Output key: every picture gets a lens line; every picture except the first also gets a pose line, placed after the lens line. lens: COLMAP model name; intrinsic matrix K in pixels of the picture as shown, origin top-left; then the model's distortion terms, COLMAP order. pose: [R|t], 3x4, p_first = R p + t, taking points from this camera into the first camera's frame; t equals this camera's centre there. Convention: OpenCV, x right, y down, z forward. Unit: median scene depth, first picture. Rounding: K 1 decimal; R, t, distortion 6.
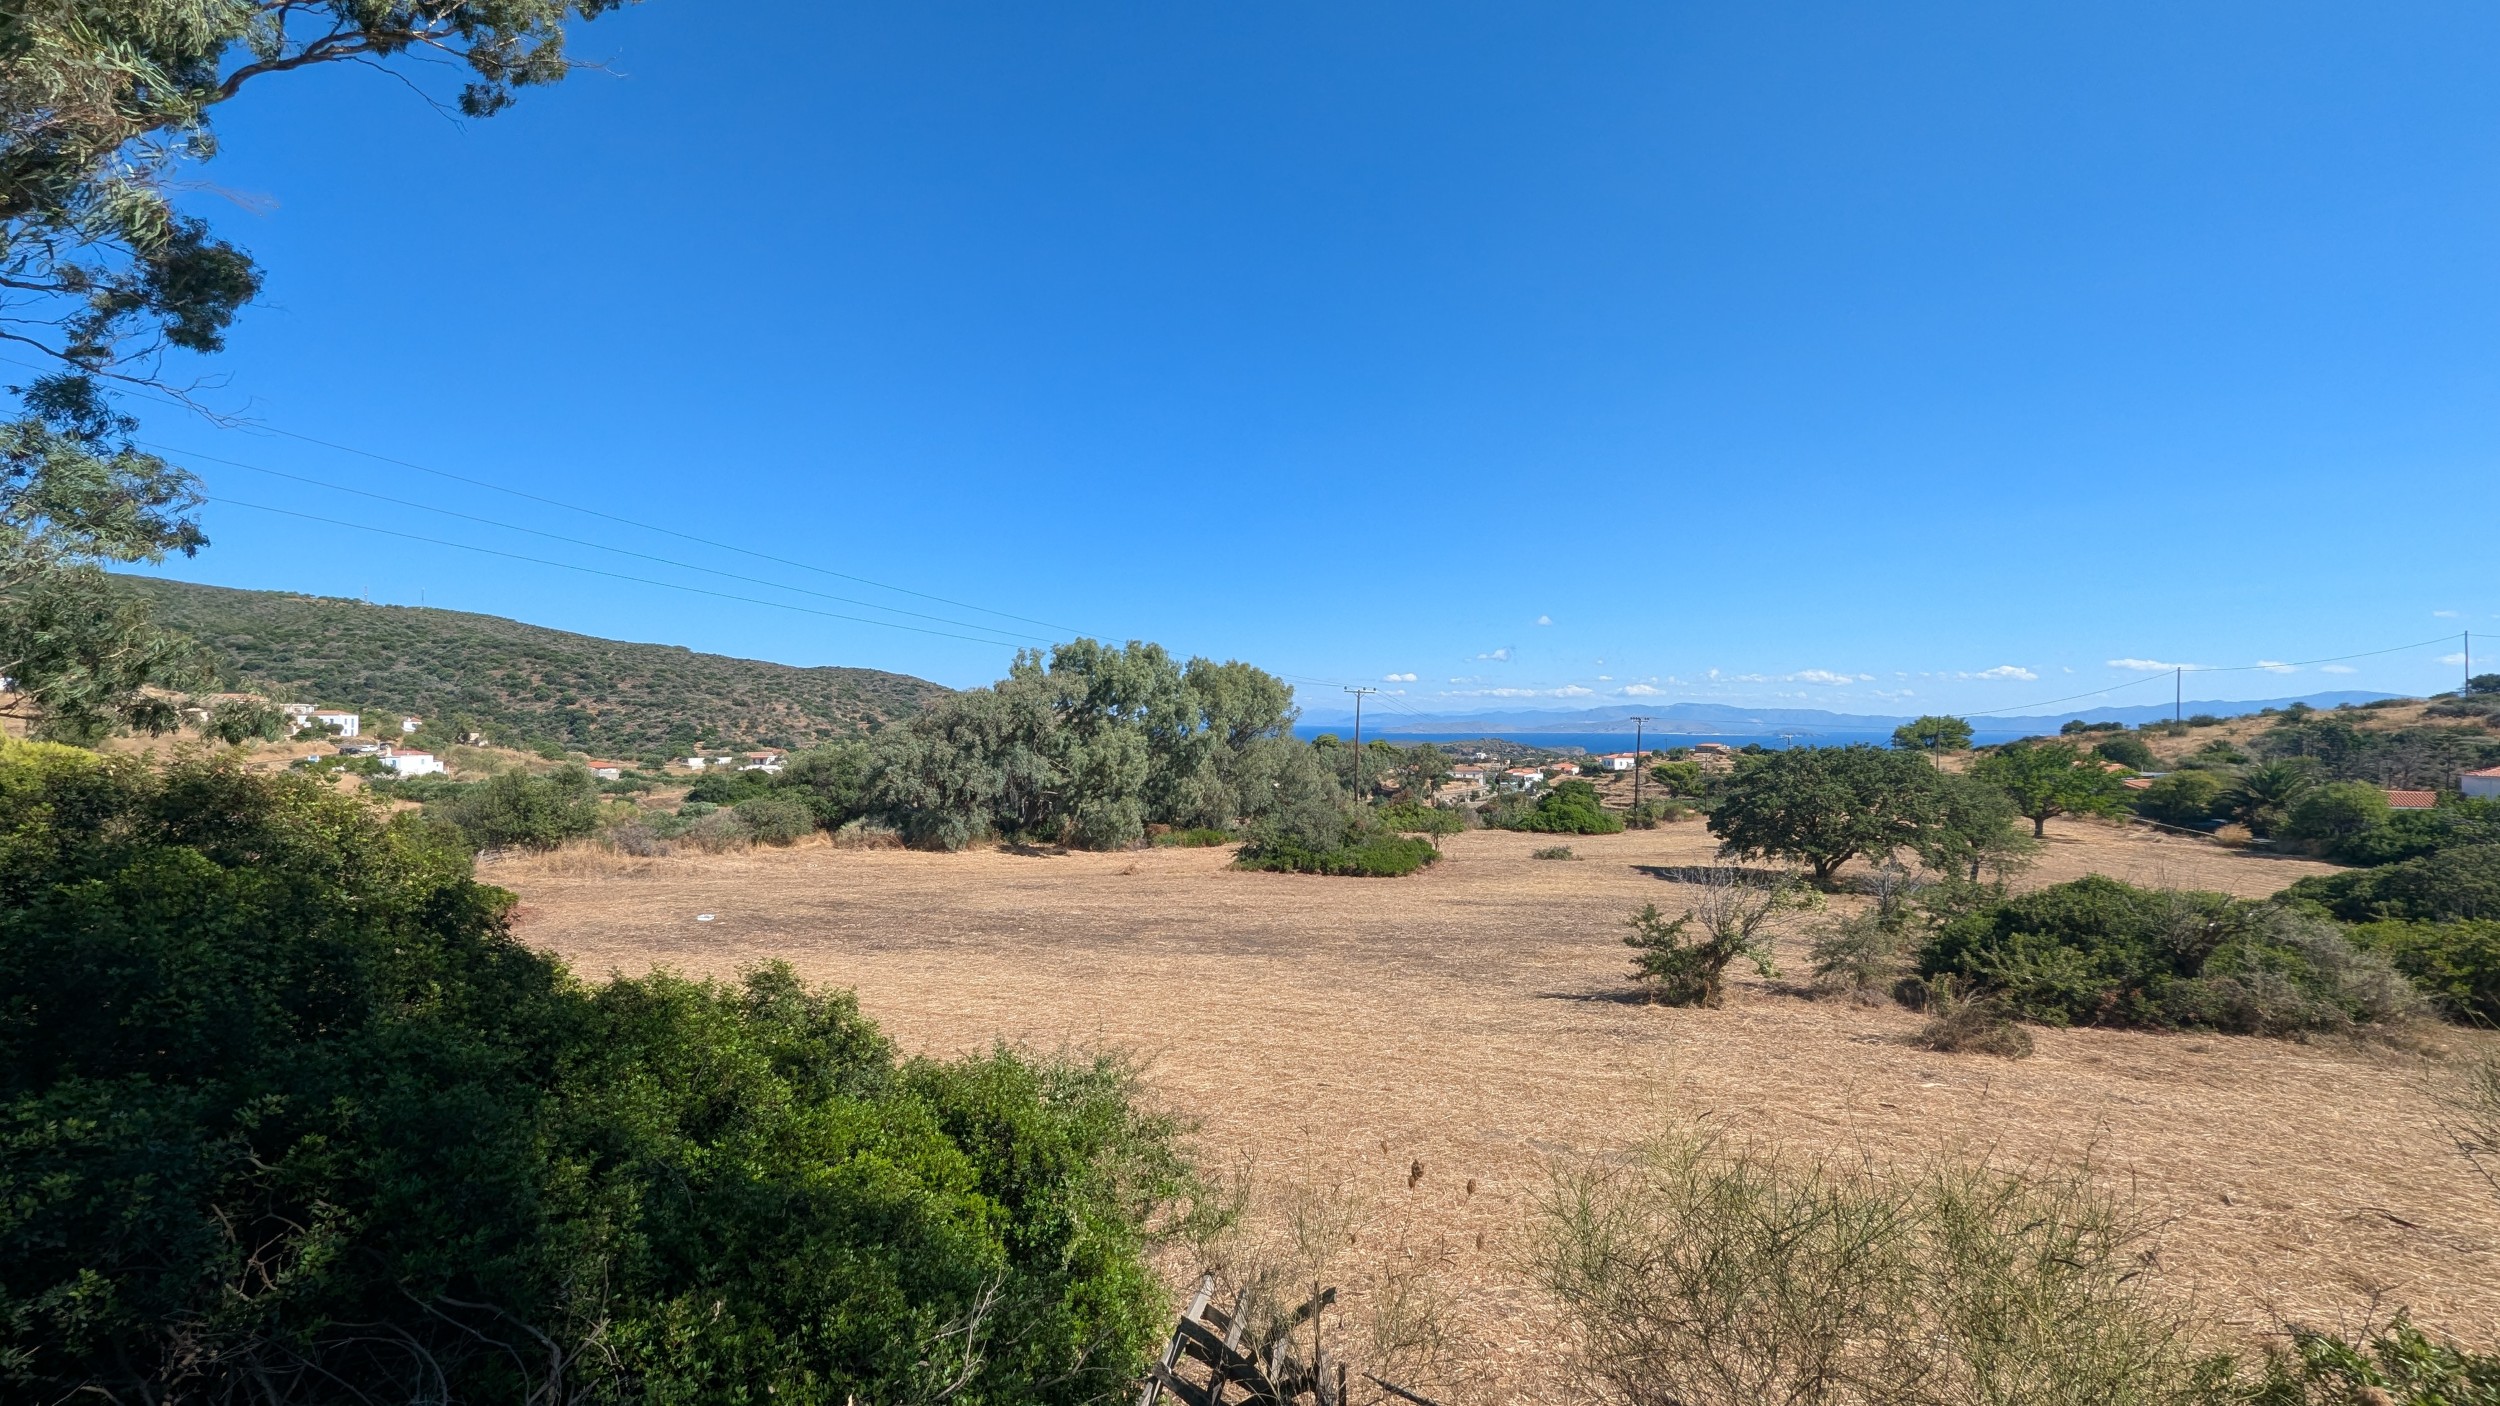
lens RADIAL K [[991.8, 0, 1252.9], [0, 991.8, 717.1], [0, 0, 1]] dist [0.001453, -0.000569]
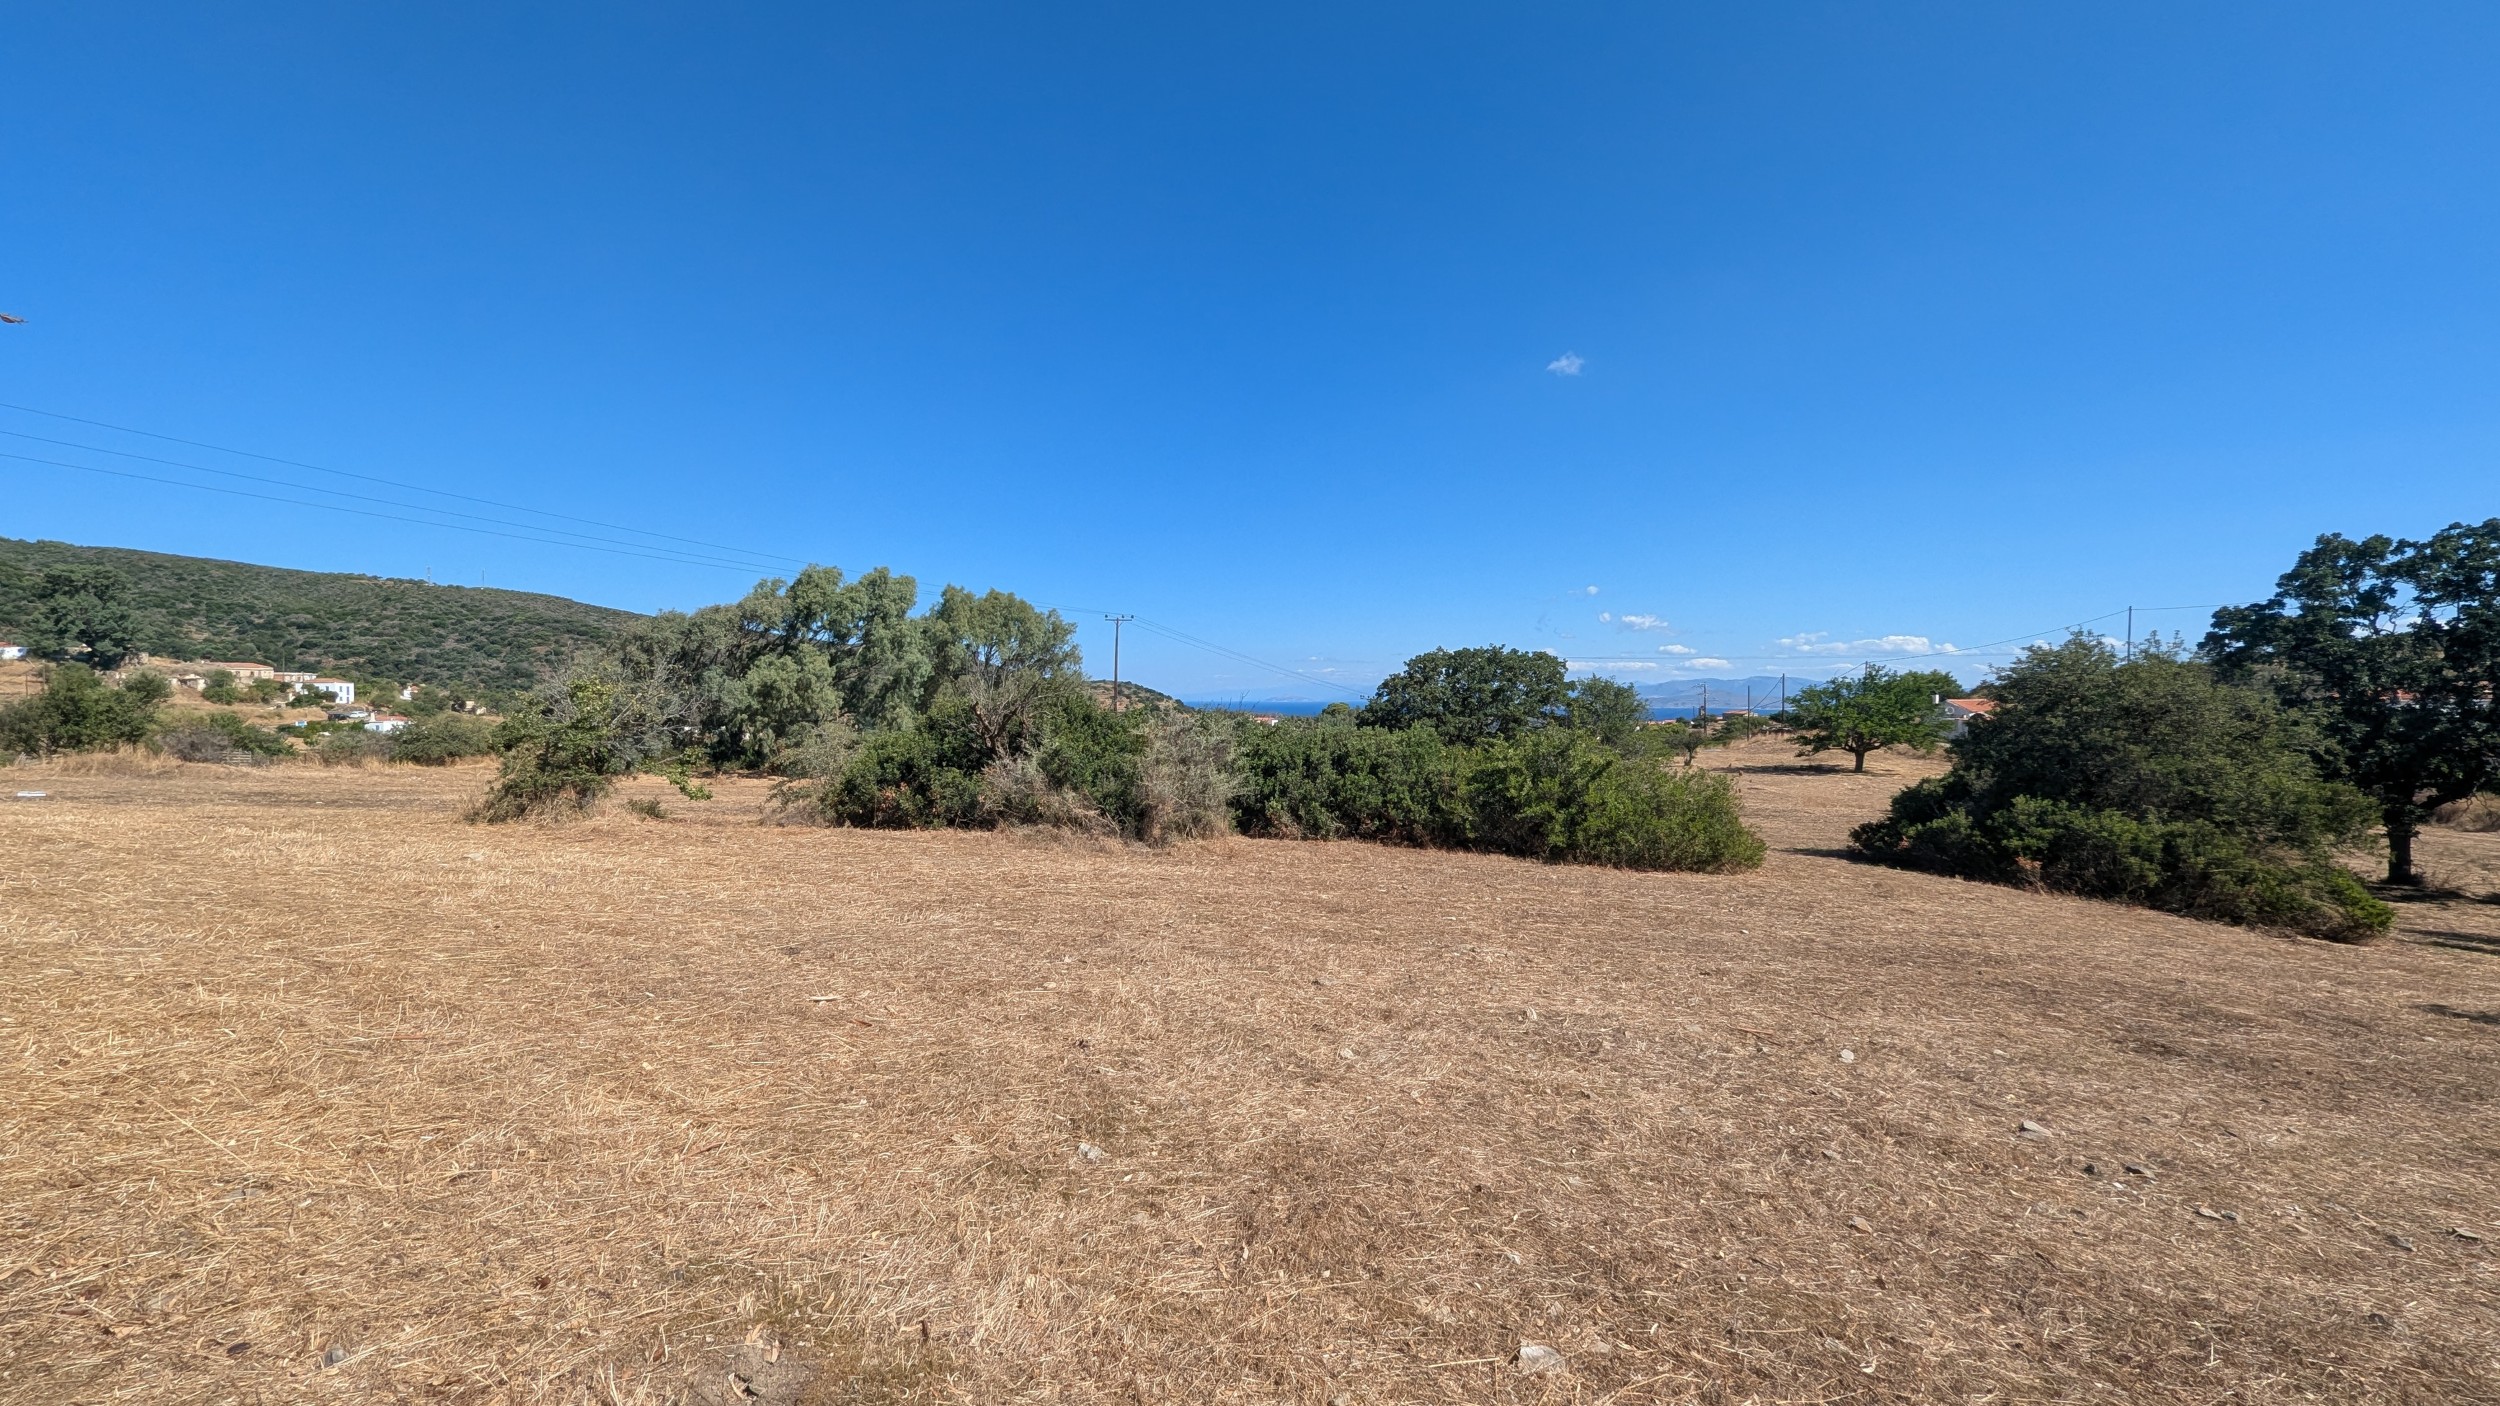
lens RADIAL K [[991.8, 0, 1267.7], [0, 991.8, 698.6], [0, 0, 1]] dist [0.001453, -0.000569]
pose [[0.999121, -0.004799, -0.041634, 0.266858], [0.005006, 0.999976, 0.004889, 0.042046], [0.041609, -0.005093, 0.999121, 0.031357]]
